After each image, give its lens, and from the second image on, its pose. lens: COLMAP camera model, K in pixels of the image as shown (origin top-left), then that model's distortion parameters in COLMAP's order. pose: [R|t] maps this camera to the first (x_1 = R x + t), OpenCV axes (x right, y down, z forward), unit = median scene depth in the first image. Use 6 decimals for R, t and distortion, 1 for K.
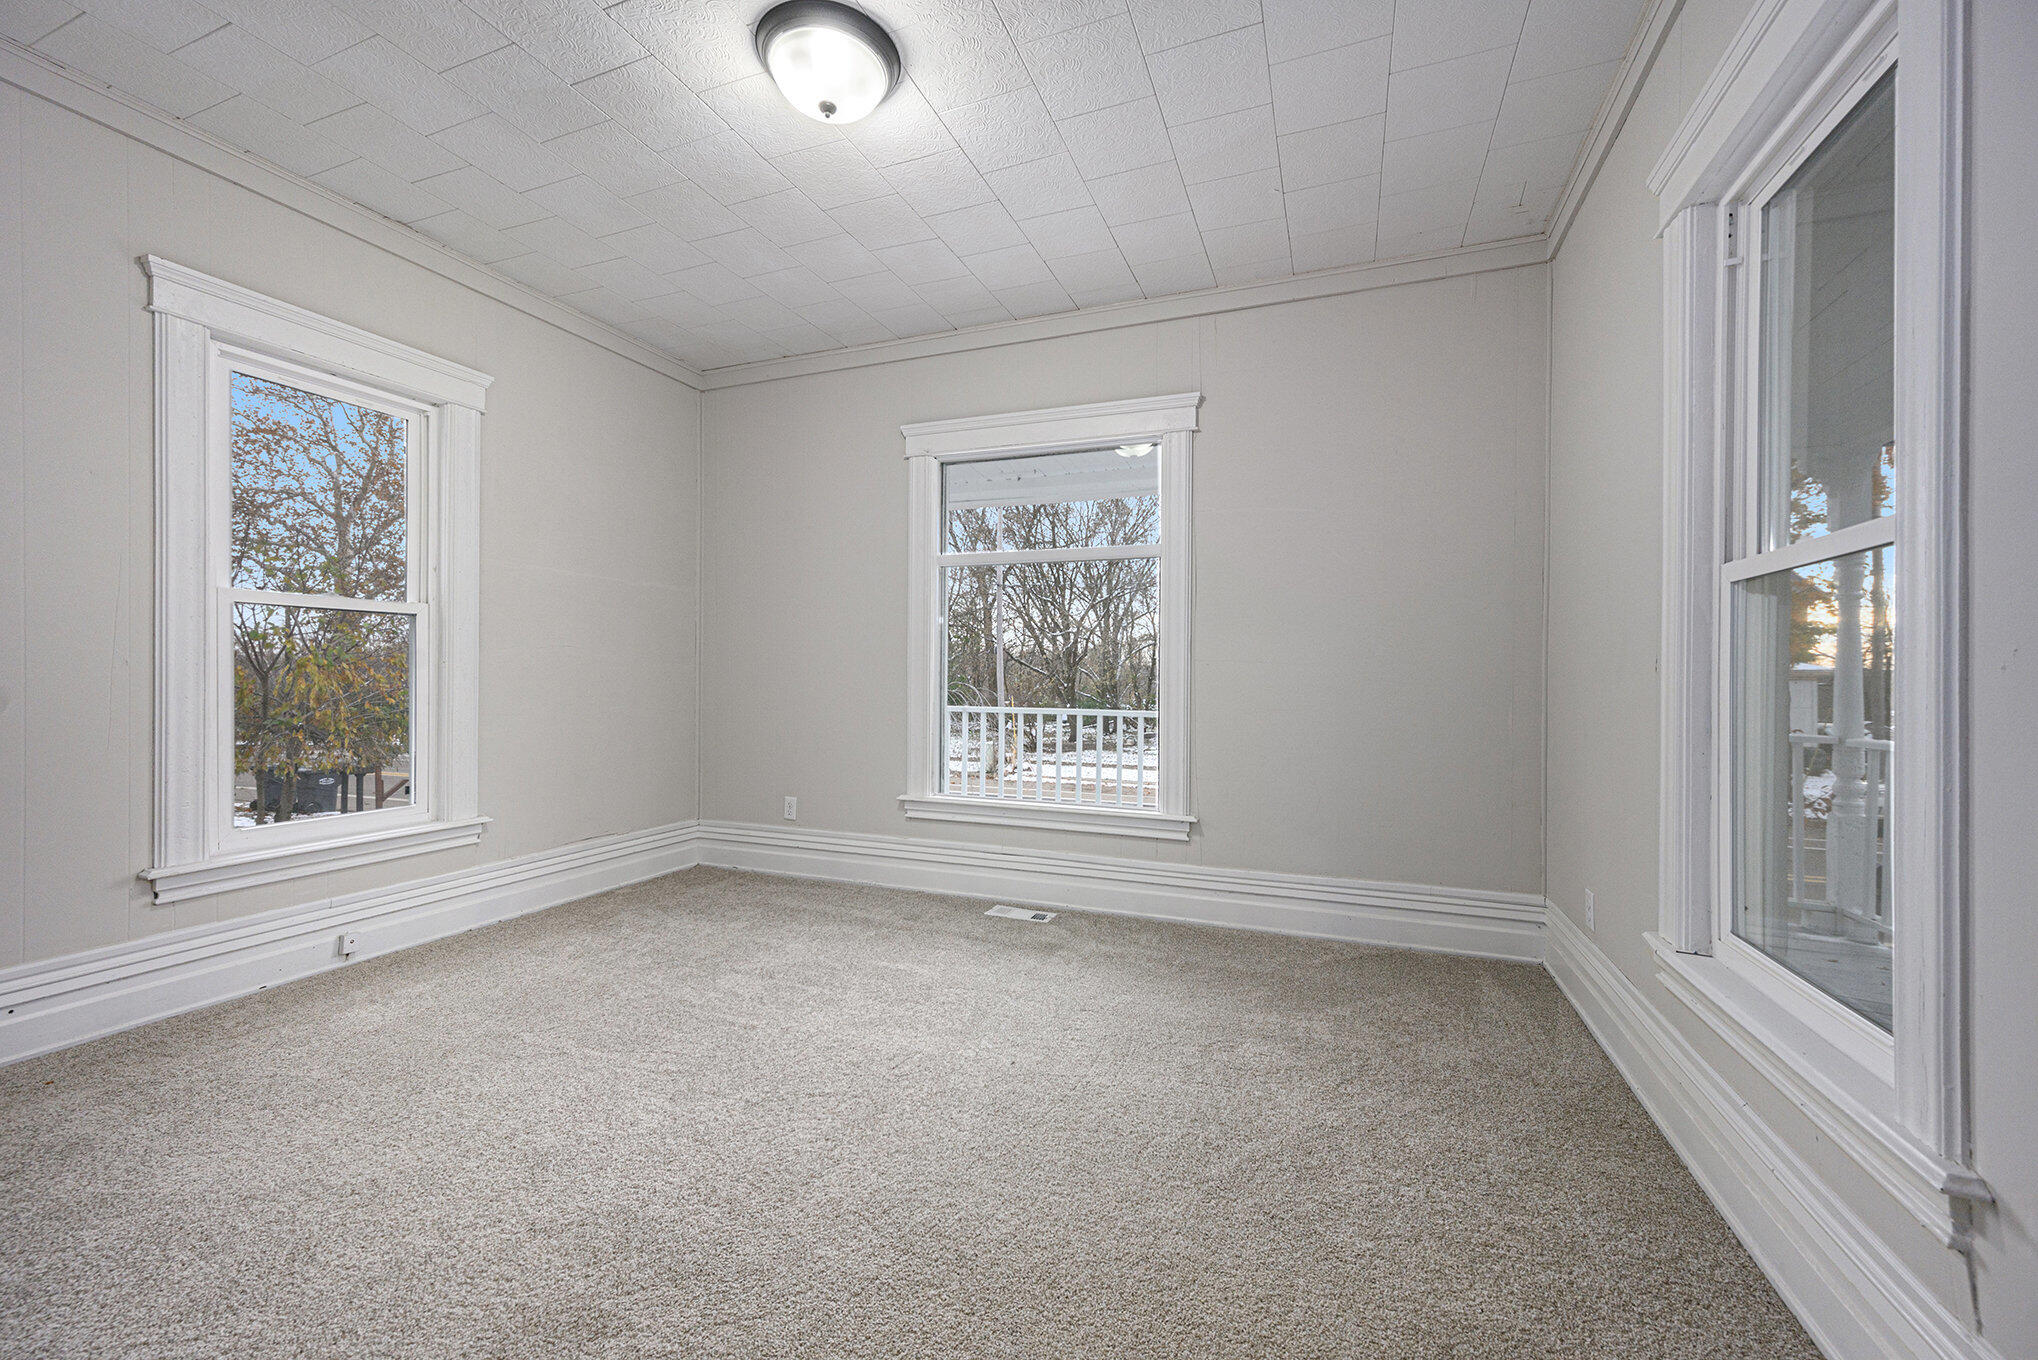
lens RADIAL K [[801.7, 0, 1019.0], [0, 801.7, 680.0], [0, 0, 1]] dist [-0.009833, 0.000318]
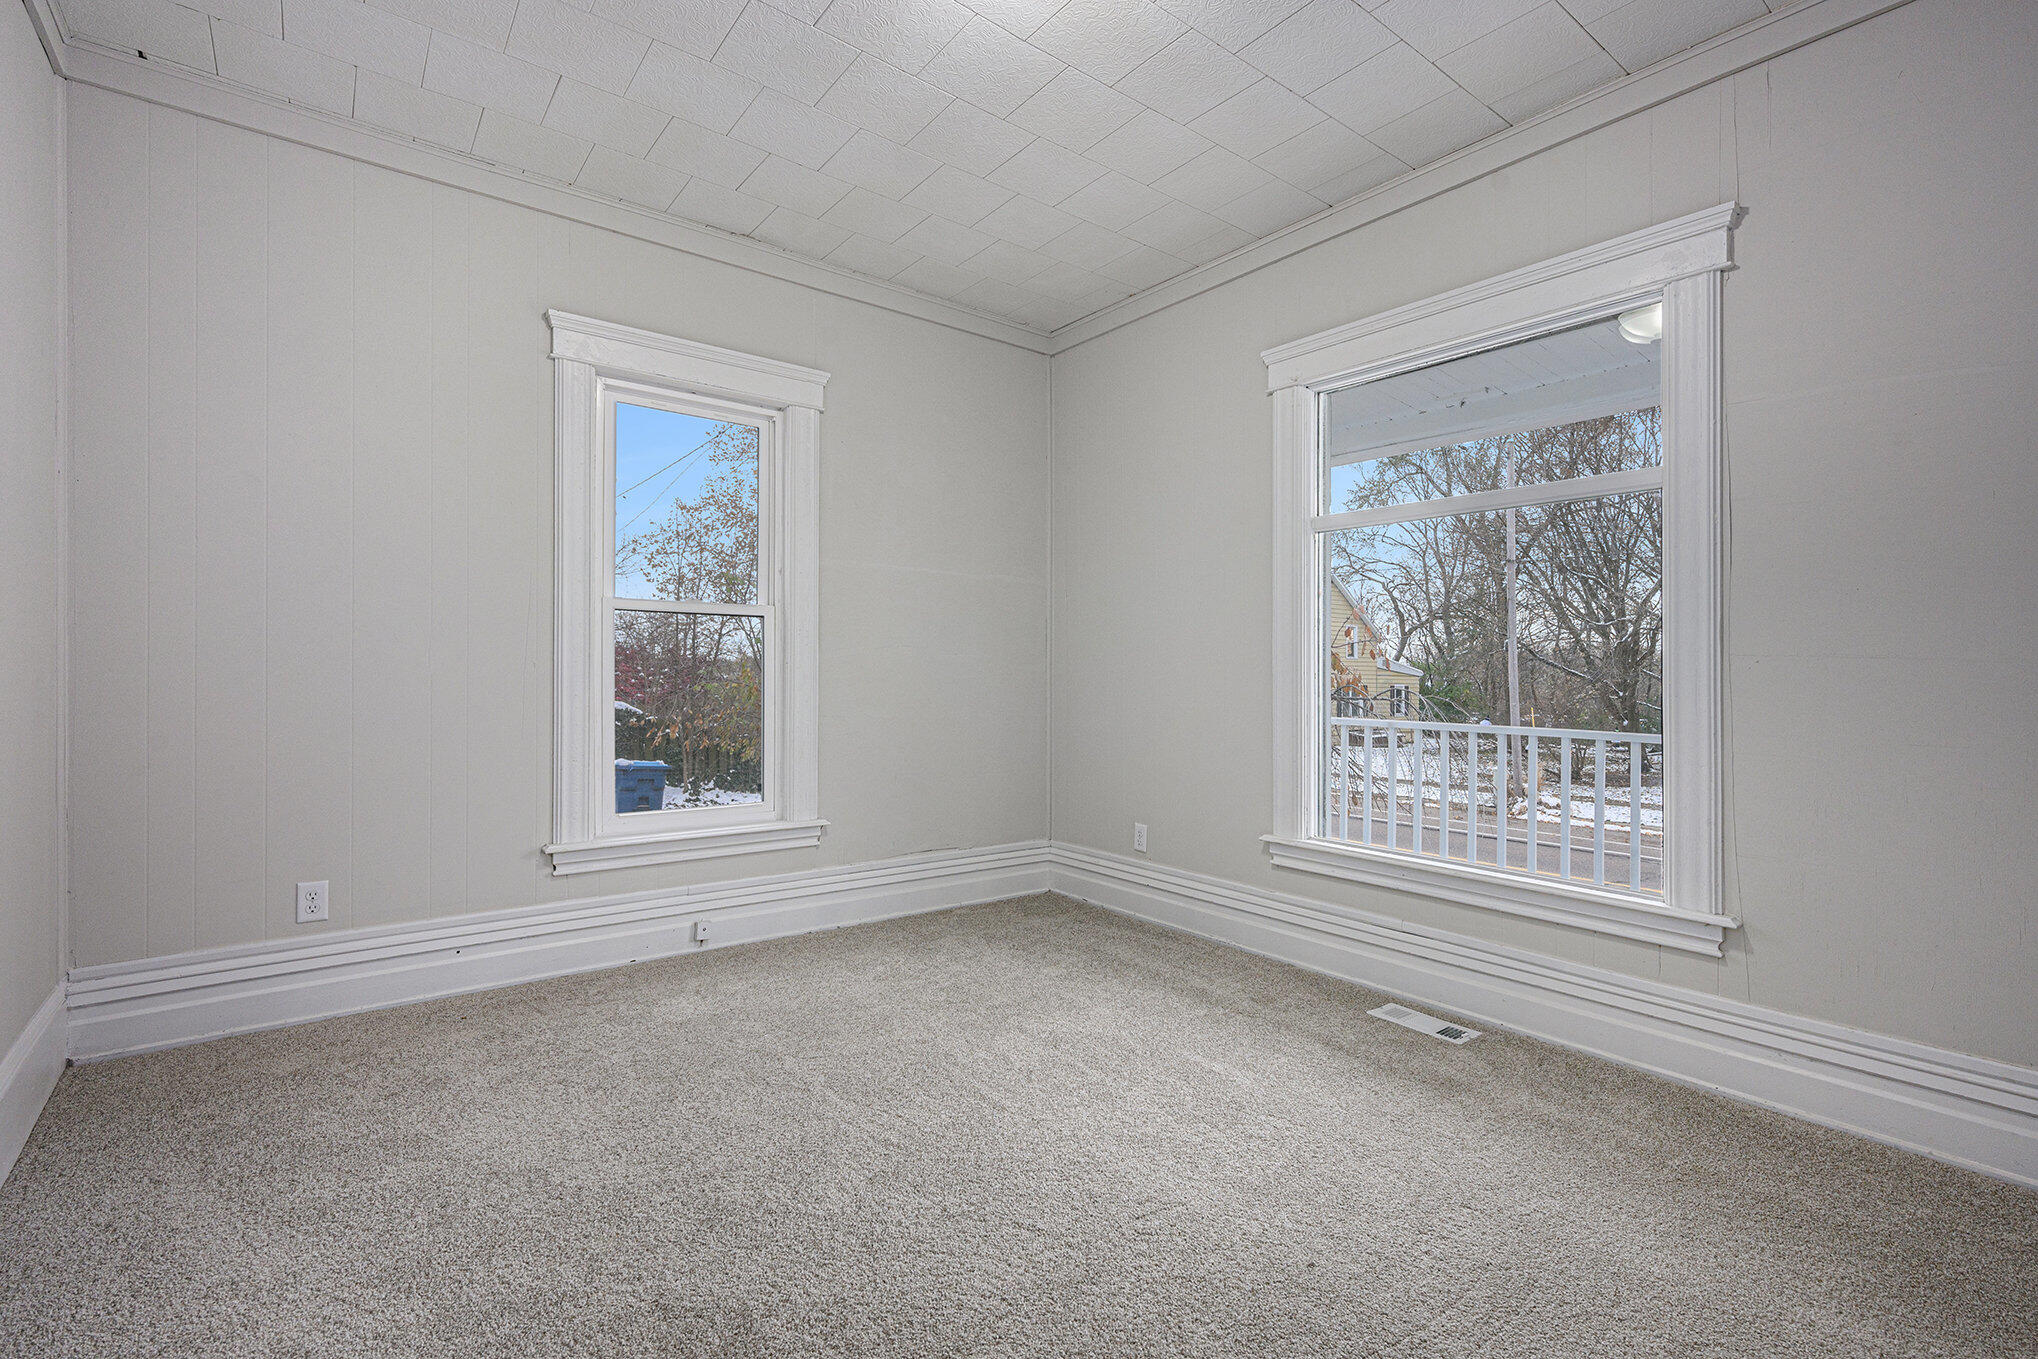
lens RADIAL K [[909.3, 0, 1019.0], [0, 909.3, 679.5], [0, 0, 1]] dist [0.000010, 0.000358]
pose [[0.856932, 0.004104, -0.515413, 0.116276], [-0.006865, 0.999970, -0.003451, -0.000034], [0.515384, 0.006496, 0.856935, 0.155961]]
